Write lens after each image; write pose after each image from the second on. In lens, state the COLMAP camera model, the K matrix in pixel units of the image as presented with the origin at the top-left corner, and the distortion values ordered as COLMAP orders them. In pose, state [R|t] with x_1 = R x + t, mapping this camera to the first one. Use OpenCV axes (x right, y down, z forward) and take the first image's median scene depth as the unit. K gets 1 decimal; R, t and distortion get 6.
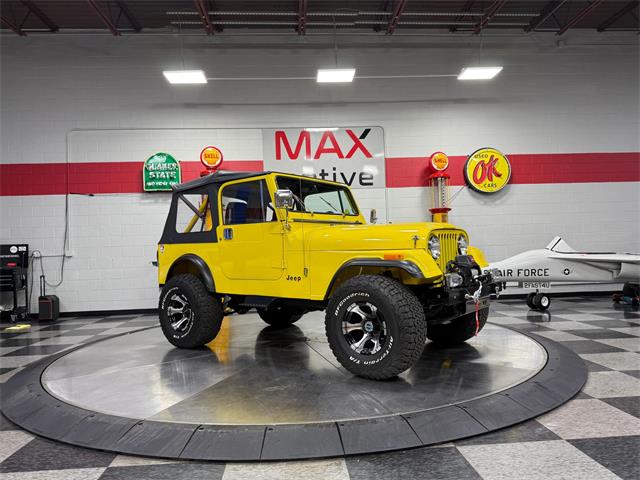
lens RADIAL K [[449.7, 0, 320.0], [0, 449.7, 240.8], [0, 0, 1]] dist [0.041673, -0.051264]
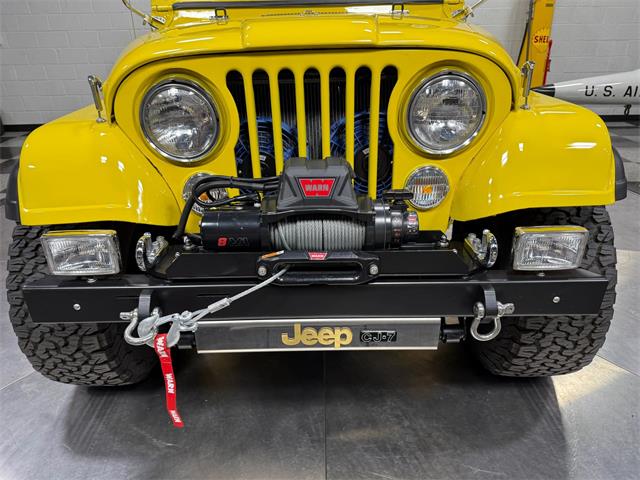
lens RADIAL K [[450.6, 0, 317.7], [0, 450.6, 244.4], [0, 0, 1]] dist [-0.003403, -0.009060]
pose [[0.998610, 0.038726, -0.035766, -0.017426], [-0.018061, 0.888756, 0.458025, -0.018025], [0.049525, -0.456742, 0.888220, 0.265193]]
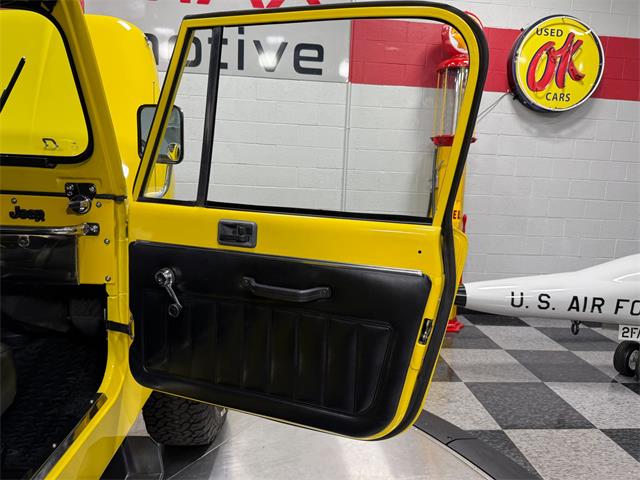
lens RADIAL K [[447.8, 0, 325.4], [0, 447.8, 238.2], [0, 0, 1]] dist [-0.005414, -0.005029]
pose [[0.996393, 0.075162, 0.039386, 0.123166], [-0.081063, 0.980331, 0.179946, -0.040748], [-0.025086, -0.182489, 0.982888, 0.527722]]
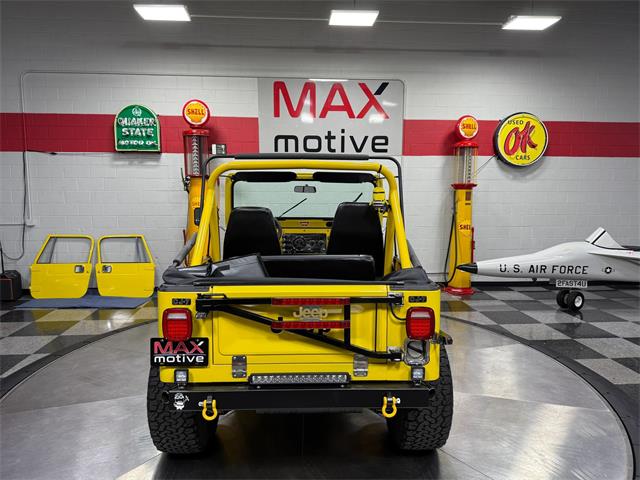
lens RADIAL K [[449.4, 0, 318.4], [0, 449.4, 240.7], [0, 0, 1]] dist [0.030143, -0.053729]
pose [[0.999161, 0.032949, 0.024322, -0.029182], [-0.036165, 0.988553, 0.146478, -0.081965], [-0.019217, -0.147235, 0.988915, 0.142785]]
